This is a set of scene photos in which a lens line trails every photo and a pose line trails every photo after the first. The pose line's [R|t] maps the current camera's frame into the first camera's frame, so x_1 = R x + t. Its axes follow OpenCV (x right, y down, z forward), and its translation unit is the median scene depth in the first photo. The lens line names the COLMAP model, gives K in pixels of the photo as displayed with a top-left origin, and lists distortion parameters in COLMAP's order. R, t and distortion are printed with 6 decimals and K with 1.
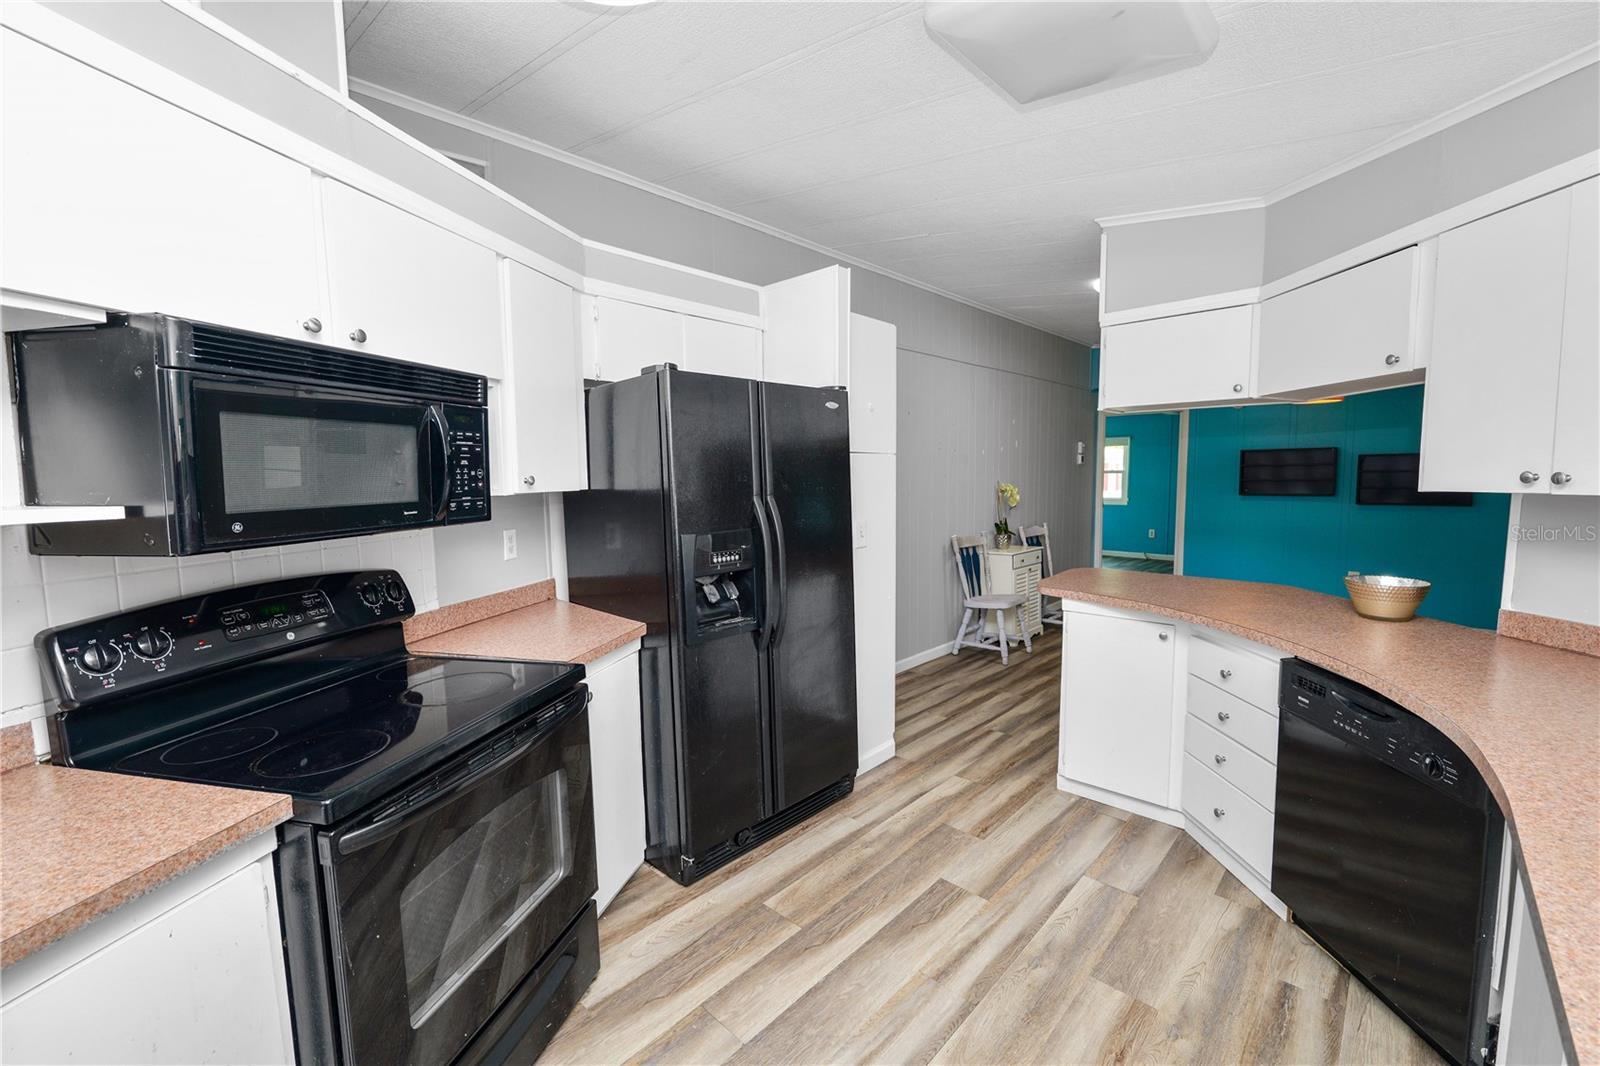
lens RADIAL K [[649.3, 0, 798.6], [0, 649.3, 530.5], [0, 0, 1]] dist [-0.012645, 0.000805]
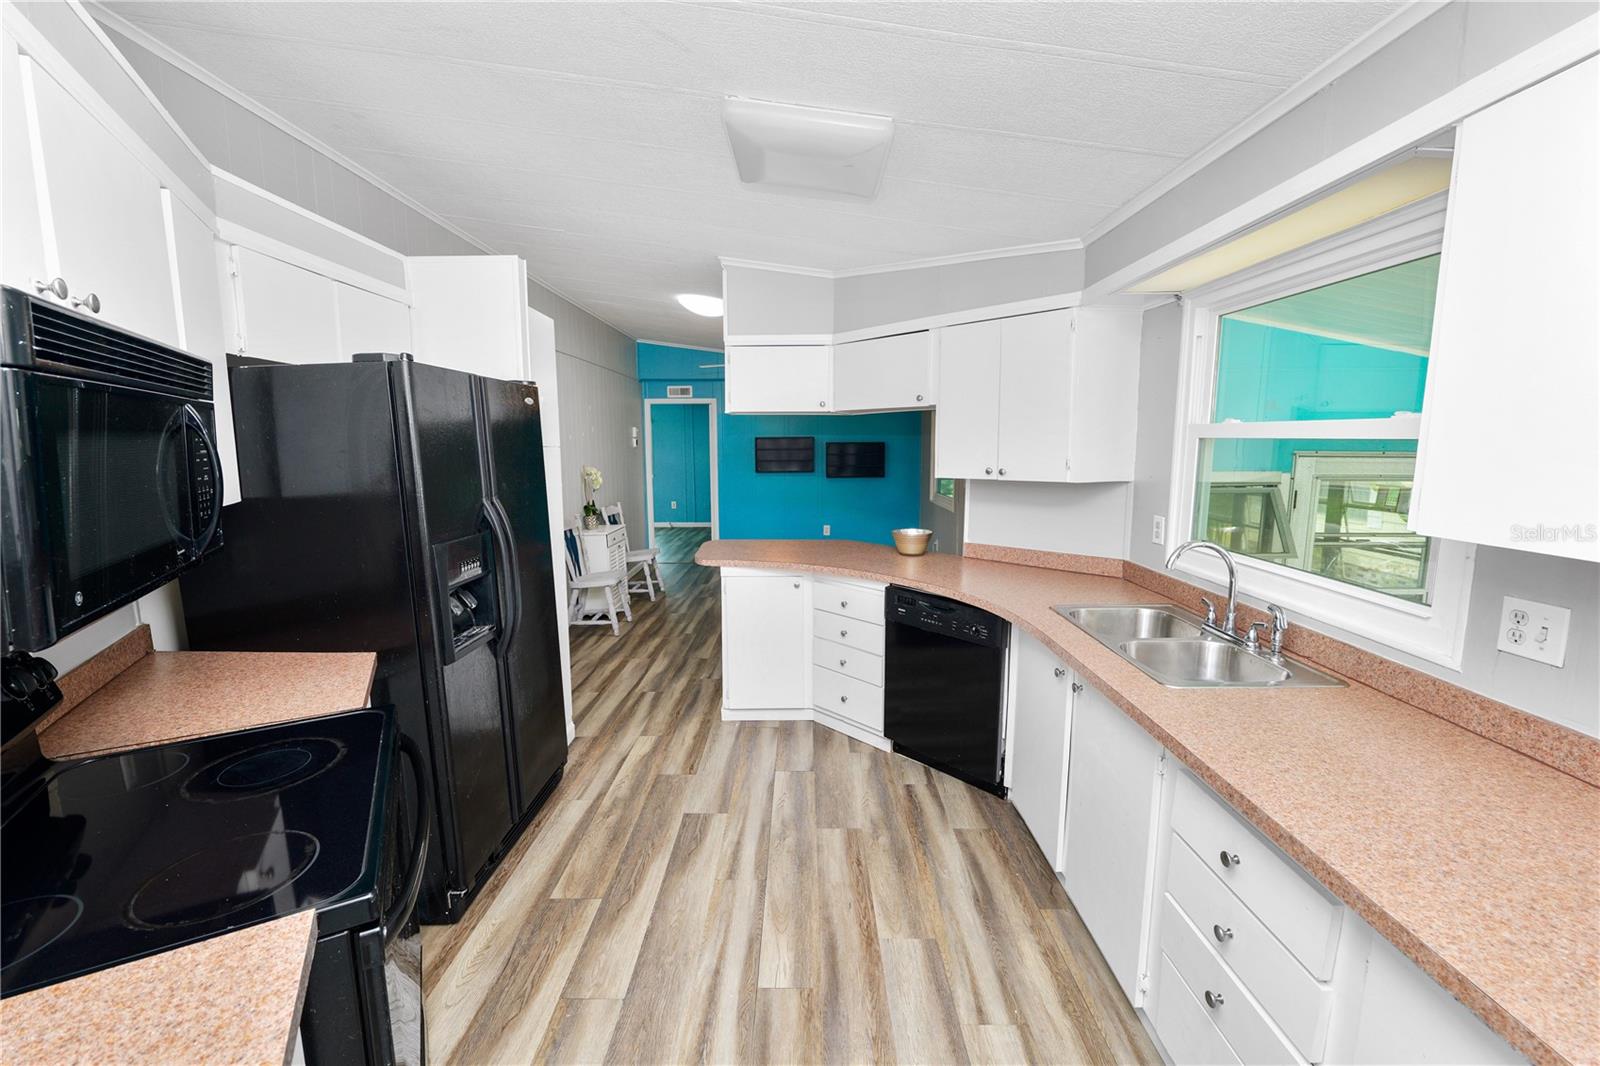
lens RADIAL K [[649.3, 0, 798.6], [0, 649.3, 530.5], [0, 0, 1]] dist [-0.012645, 0.000805]
pose [[0.729711, -0.082129, 0.678806, -0.391852], [0.055534, 0.996599, 0.060880, -0.038963], [-0.681497, -0.006728, 0.731790, -0.006273]]
